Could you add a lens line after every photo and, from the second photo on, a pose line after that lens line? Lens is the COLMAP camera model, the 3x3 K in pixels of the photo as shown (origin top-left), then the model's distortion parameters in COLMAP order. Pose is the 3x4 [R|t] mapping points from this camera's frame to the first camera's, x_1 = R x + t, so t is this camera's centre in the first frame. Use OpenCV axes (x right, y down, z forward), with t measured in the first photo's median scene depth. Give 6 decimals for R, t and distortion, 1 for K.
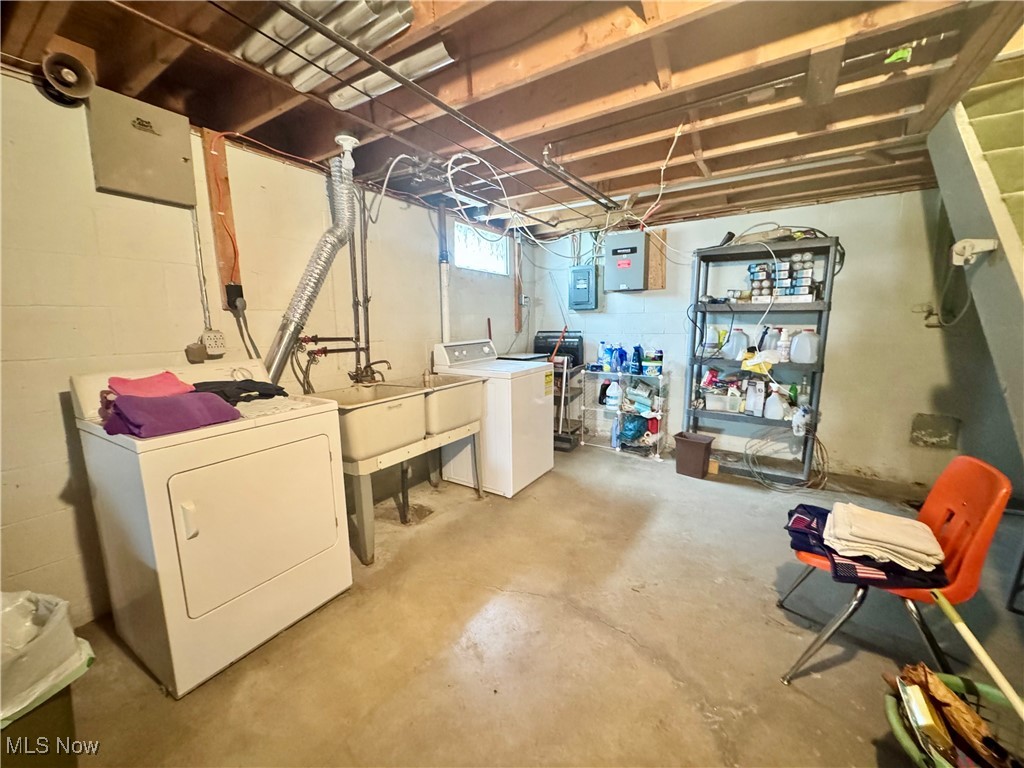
lens RADIAL K [[407.1, 0, 513.1], [0, 407.1, 381.2], [0, 0, 1]] dist [-0.002349, 0.000259]
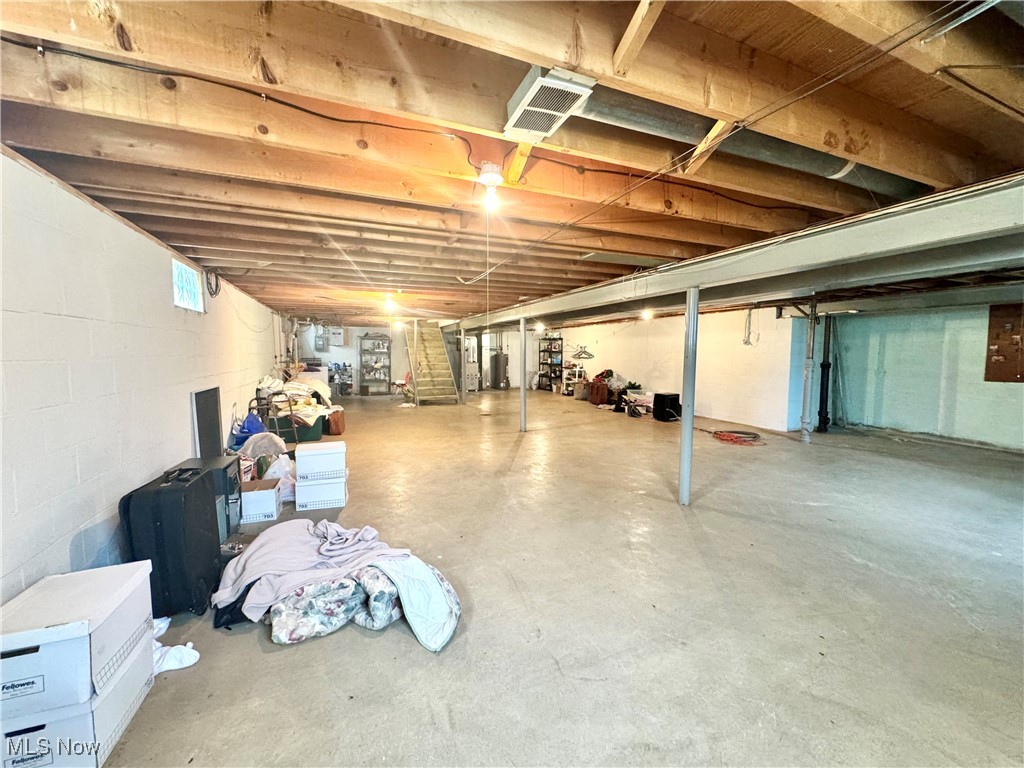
lens RADIAL K [[407.1, 0, 509.9], [0, 407.1, 381.7], [0, 0, 1]] dist [-0.002349, 0.000259]
pose [[0.575090, -0.048245, 0.816667, -1.784358], [0.106931, 0.994128, -0.016572, 0.294428], [-0.811072, 0.096857, 0.576872, -2.181487]]
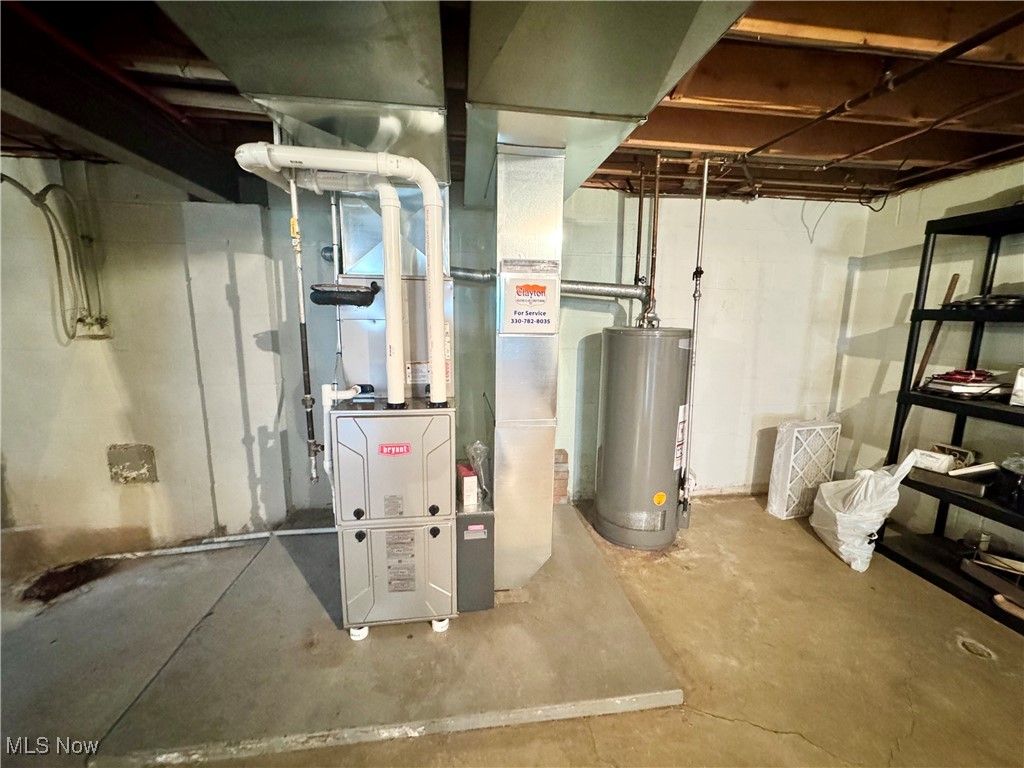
lens RADIAL K [[407.1, 0, 512.2], [0, 407.1, 382.2], [0, 0, 1]] dist [-0.002349, 0.000259]
pose [[0.767715, -0.081954, 0.635530, 0.972787], [0.069581, 0.996585, 0.044461, -0.022033], [-0.637003, 0.010087, 0.770795, -0.114433]]
